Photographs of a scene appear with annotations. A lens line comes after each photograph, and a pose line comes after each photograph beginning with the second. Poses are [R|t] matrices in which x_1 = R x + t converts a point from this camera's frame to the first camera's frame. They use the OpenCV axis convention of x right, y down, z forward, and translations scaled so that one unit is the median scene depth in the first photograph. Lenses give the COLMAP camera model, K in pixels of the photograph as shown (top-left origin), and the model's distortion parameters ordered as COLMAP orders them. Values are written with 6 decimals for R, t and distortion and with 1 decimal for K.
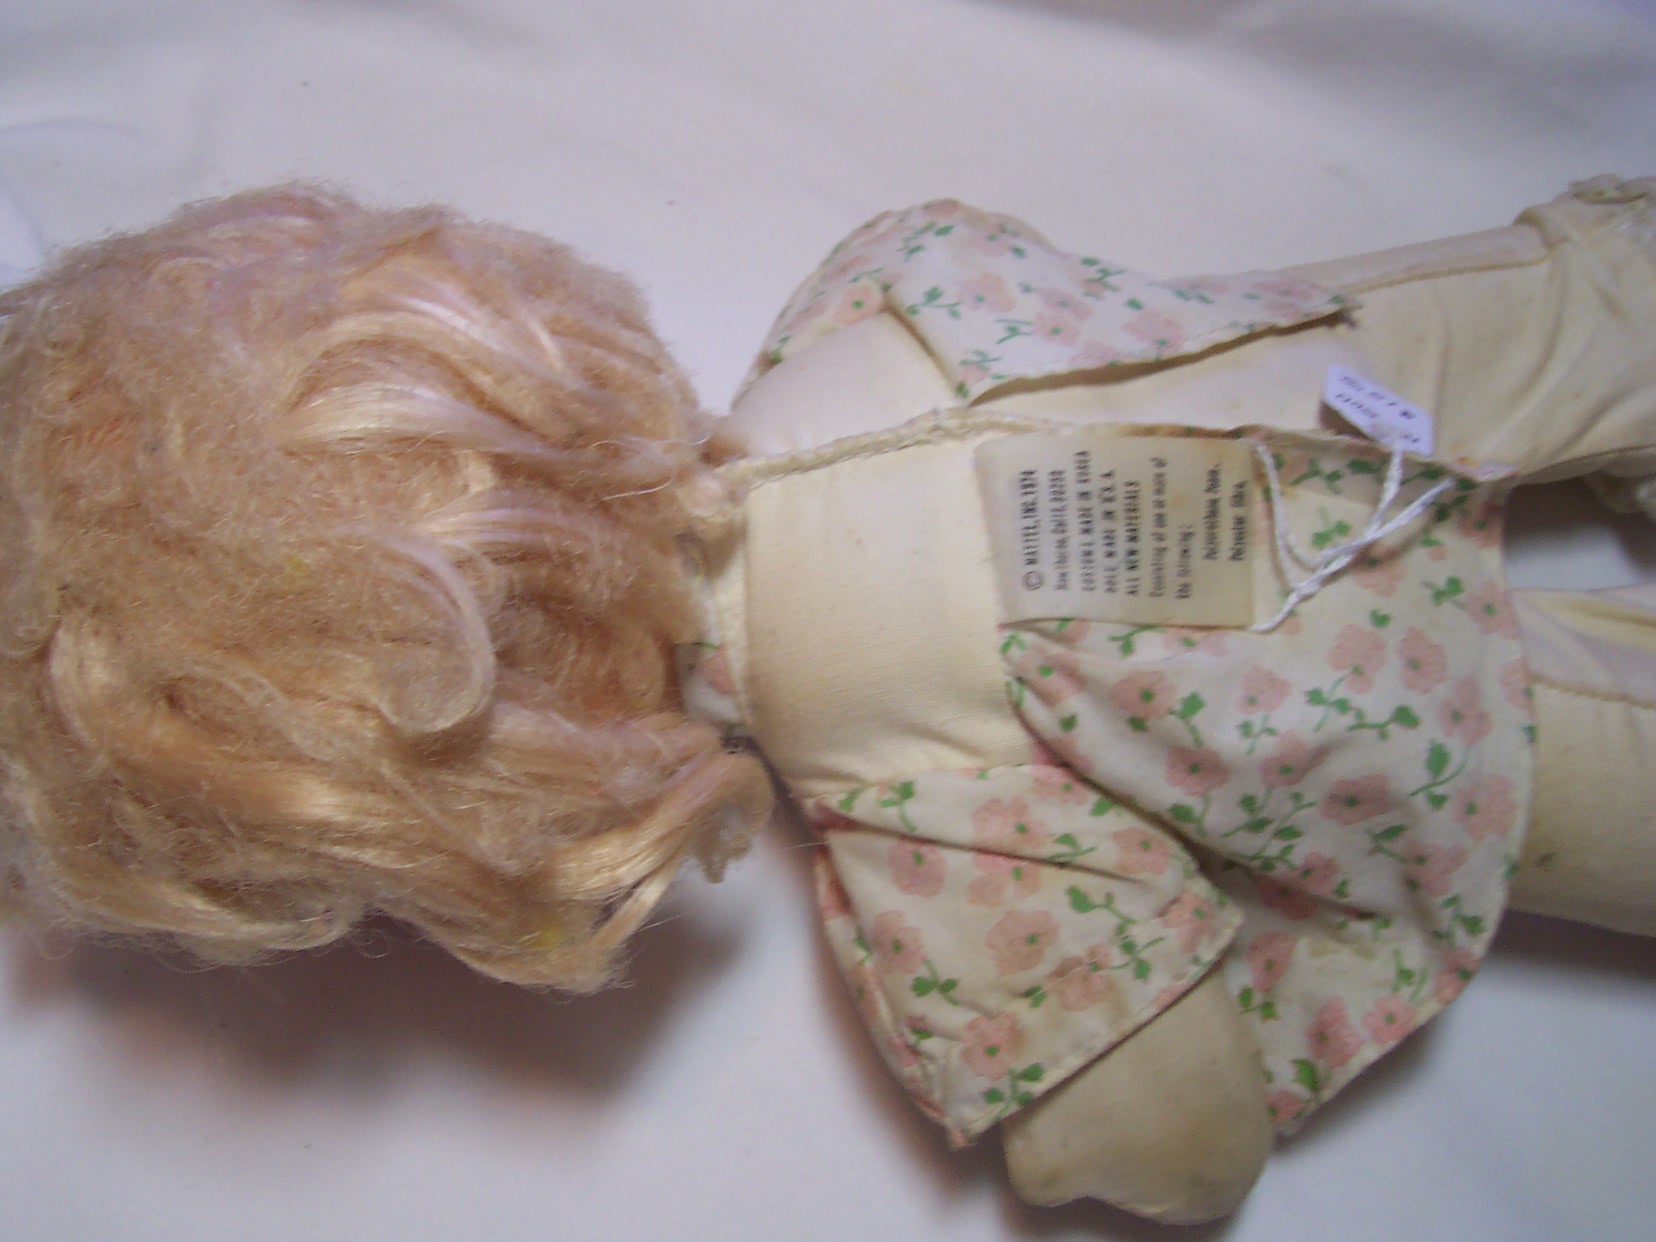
lens RADIAL K [[1787.0, 0, 827.8], [0, 1787.0, 619.9], [0, 0, 1]] dist [-0.094601, 0.000000]
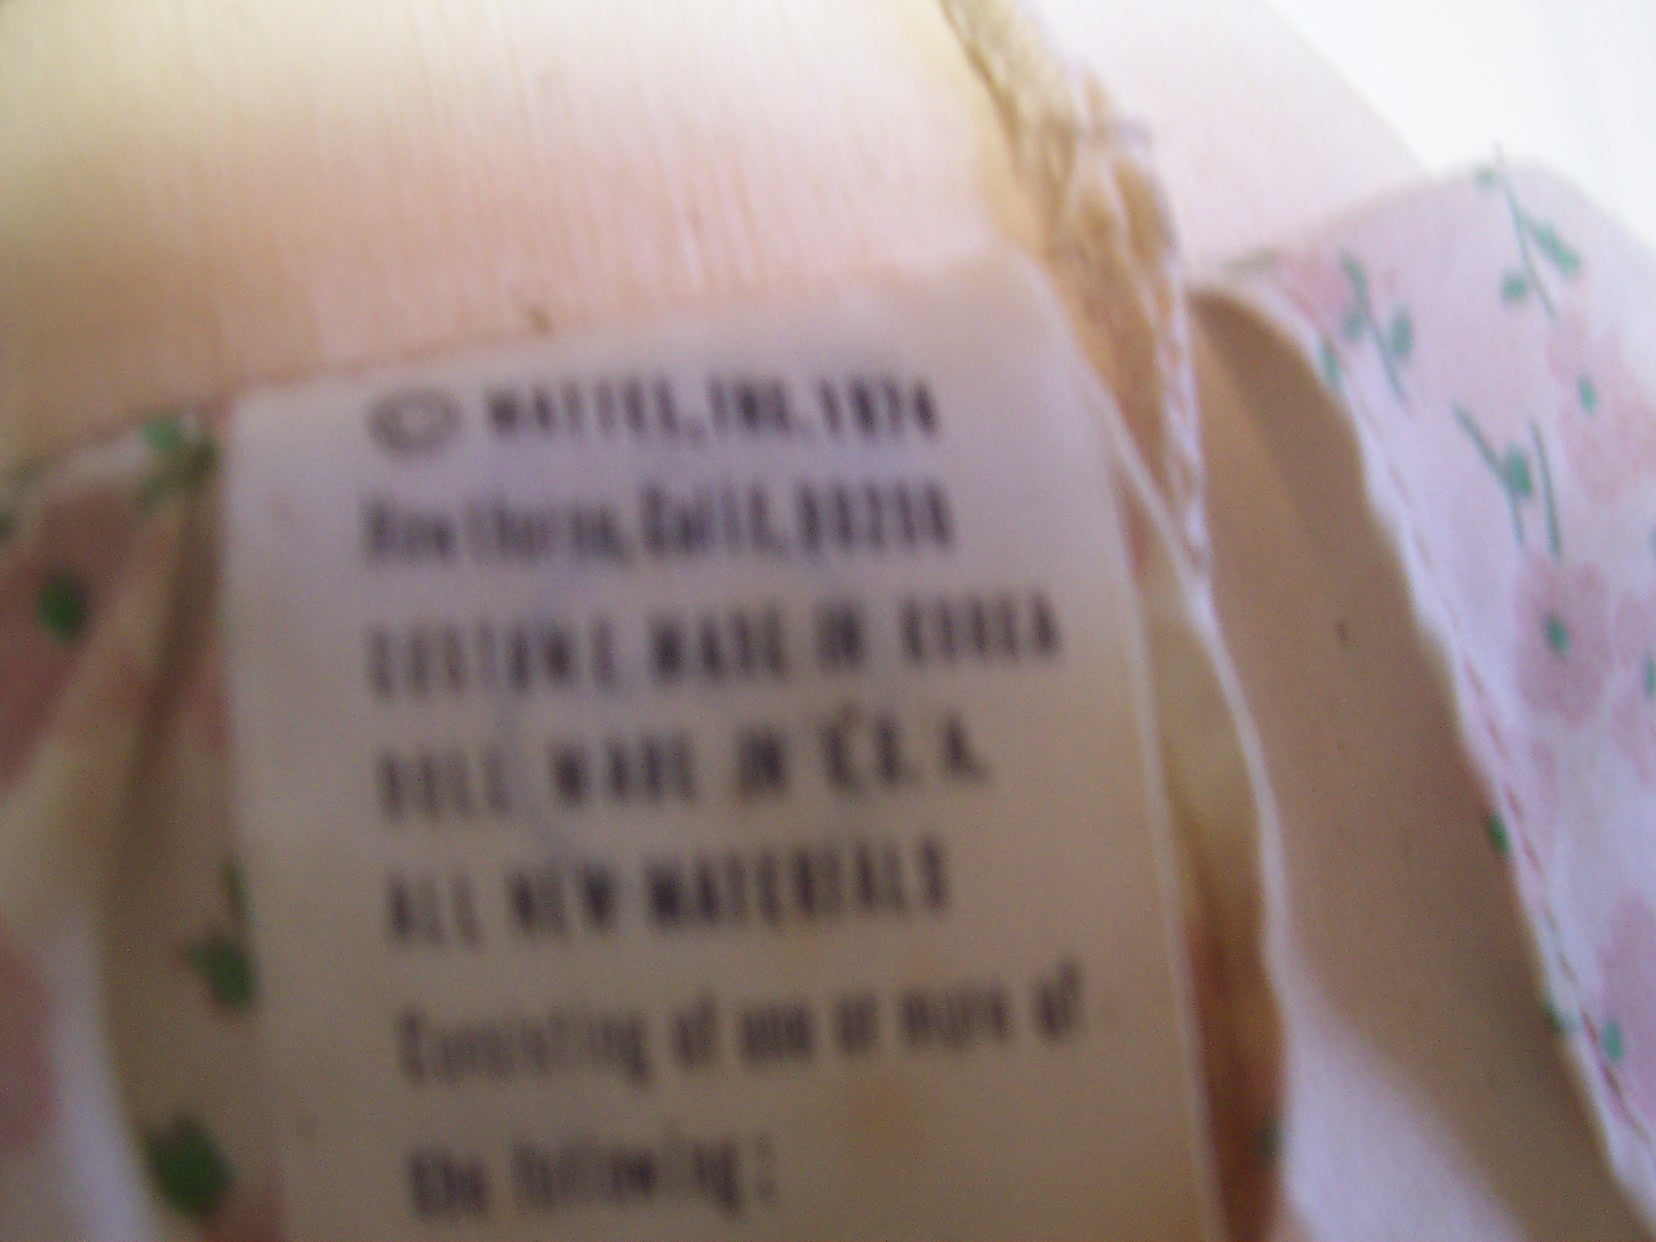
lens RADIAL K [[1787.0, 0, 826.7], [0, 1787.0, 621.6], [0, 0, 1]] dist [-0.094601, 0.000000]
pose [[0.096569, 0.937510, -0.334290, 0.212714], [-0.988239, 0.130319, 0.079998, -0.084977], [0.118563, 0.322633, 0.939069, 0.797355]]
